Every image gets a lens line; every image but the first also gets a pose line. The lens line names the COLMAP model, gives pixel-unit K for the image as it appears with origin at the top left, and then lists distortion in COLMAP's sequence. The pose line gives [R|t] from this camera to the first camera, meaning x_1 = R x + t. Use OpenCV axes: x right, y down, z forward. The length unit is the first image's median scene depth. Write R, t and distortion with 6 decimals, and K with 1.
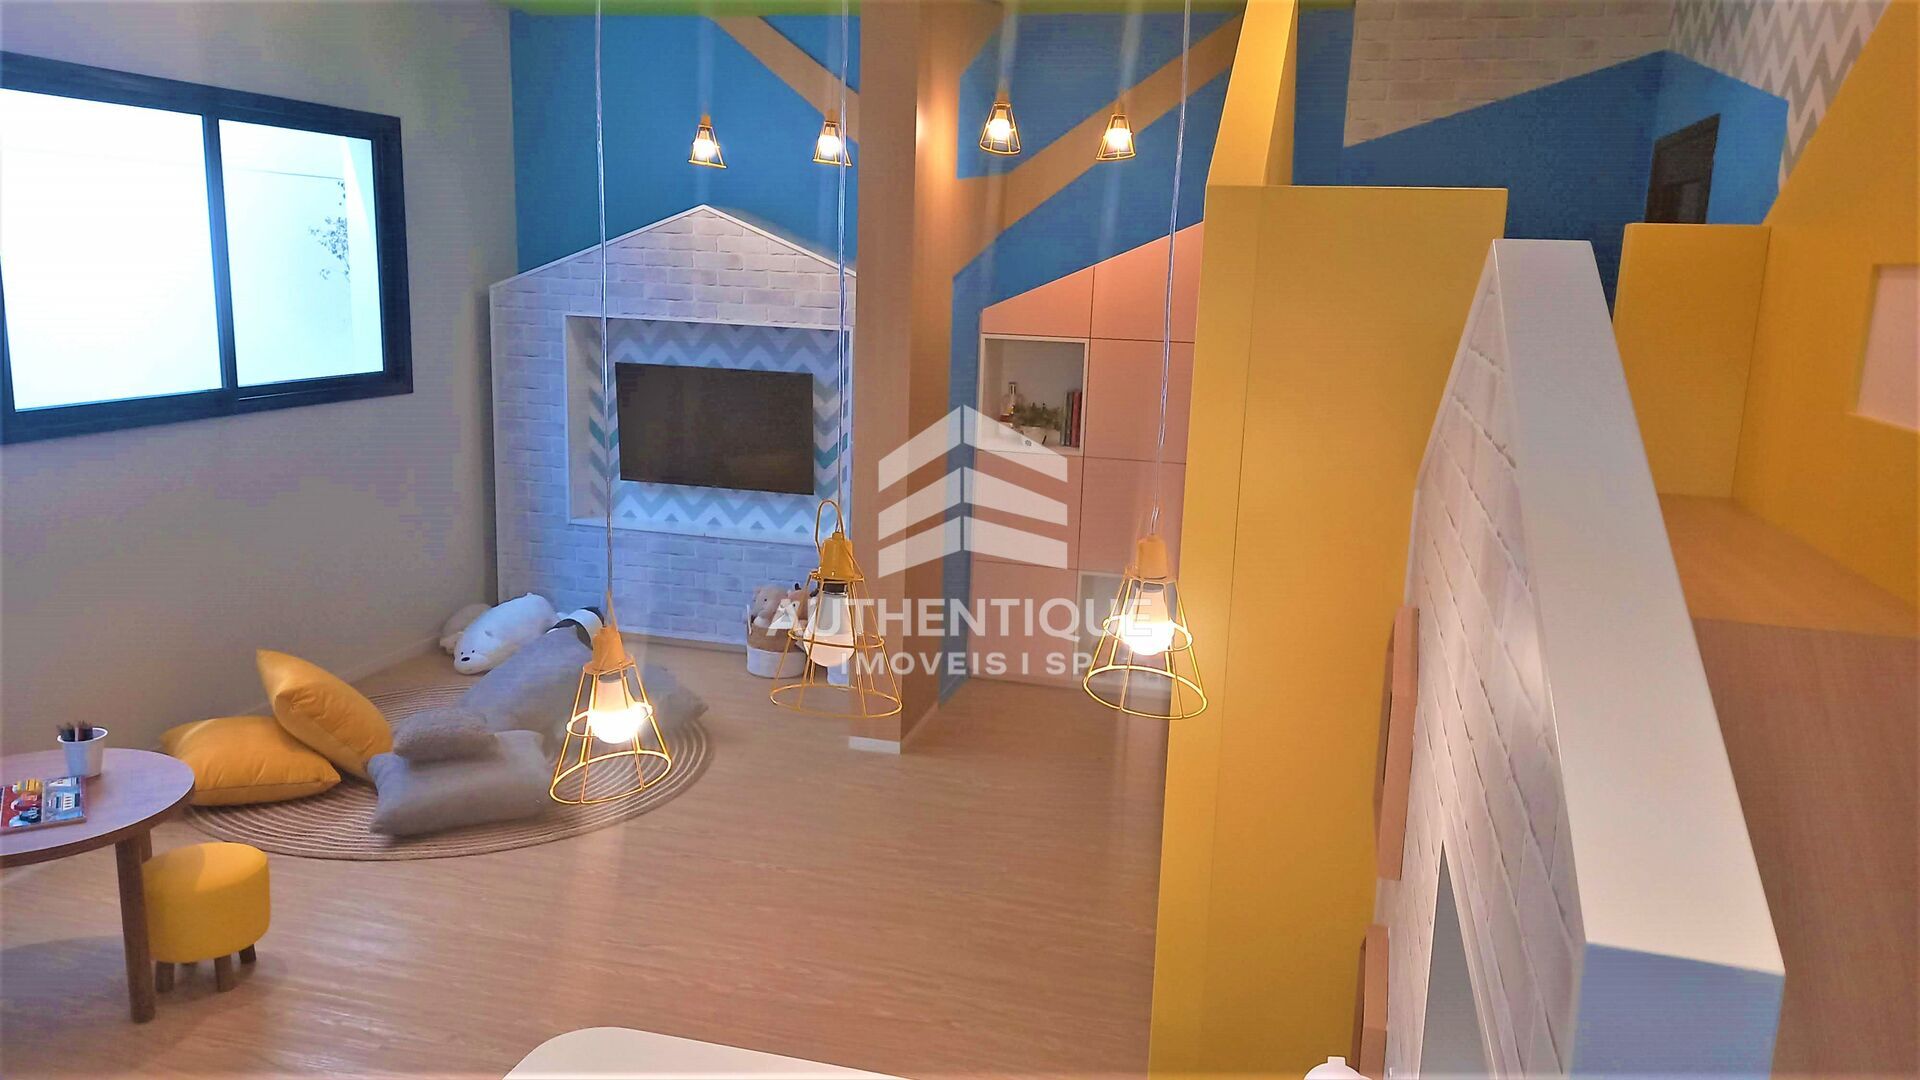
lens RADIAL K [[1386.5, 0, 955.4], [0, 1386.5, 535.6], [0, 0, 1]] dist [0.090810, -0.096188]
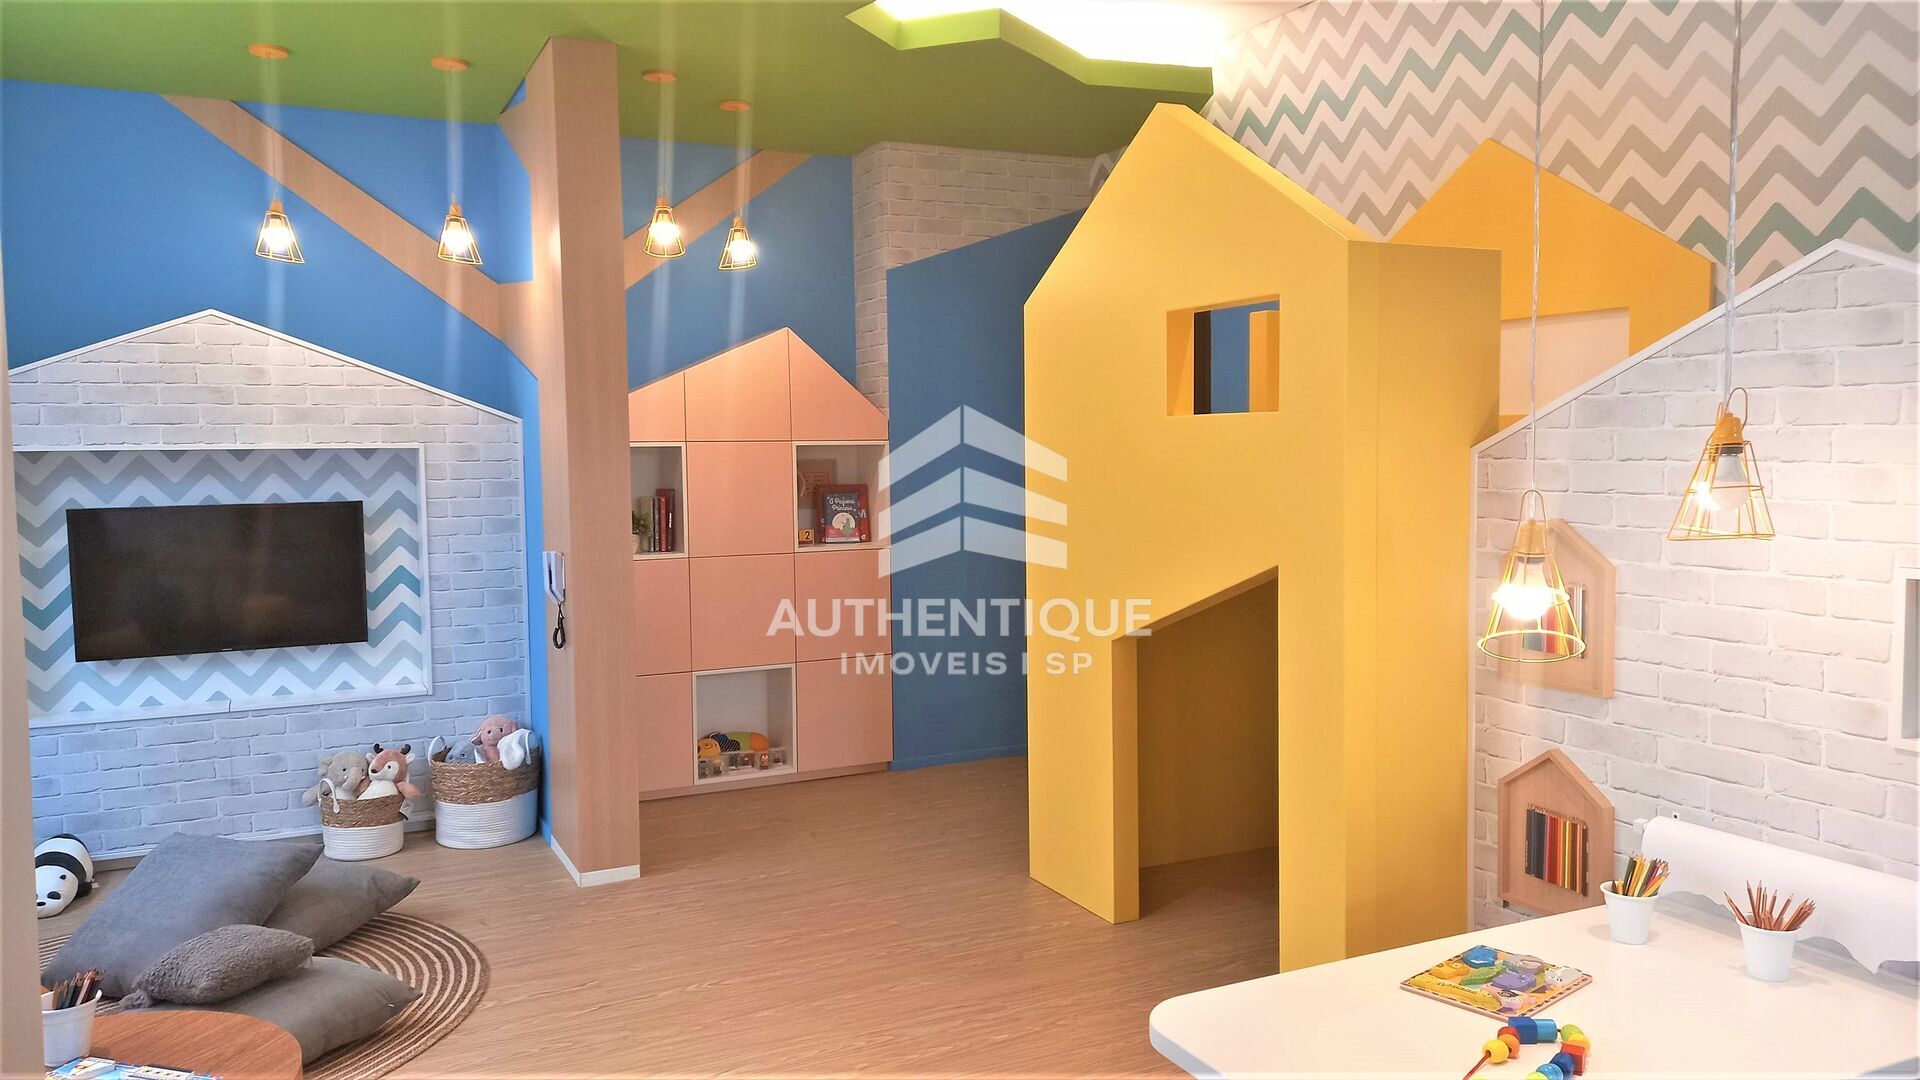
lens RADIAL K [[1386.5, 0, 955.4], [0, 1386.5, 535.6], [0, 0, 1]] dist [0.090810, -0.096188]
pose [[0.754596, -0.087245, 0.650364, -0.390245], [0.162340, 0.985133, -0.056204, 0.014838], [-0.635792, 0.147991, 0.757540, 0.097035]]
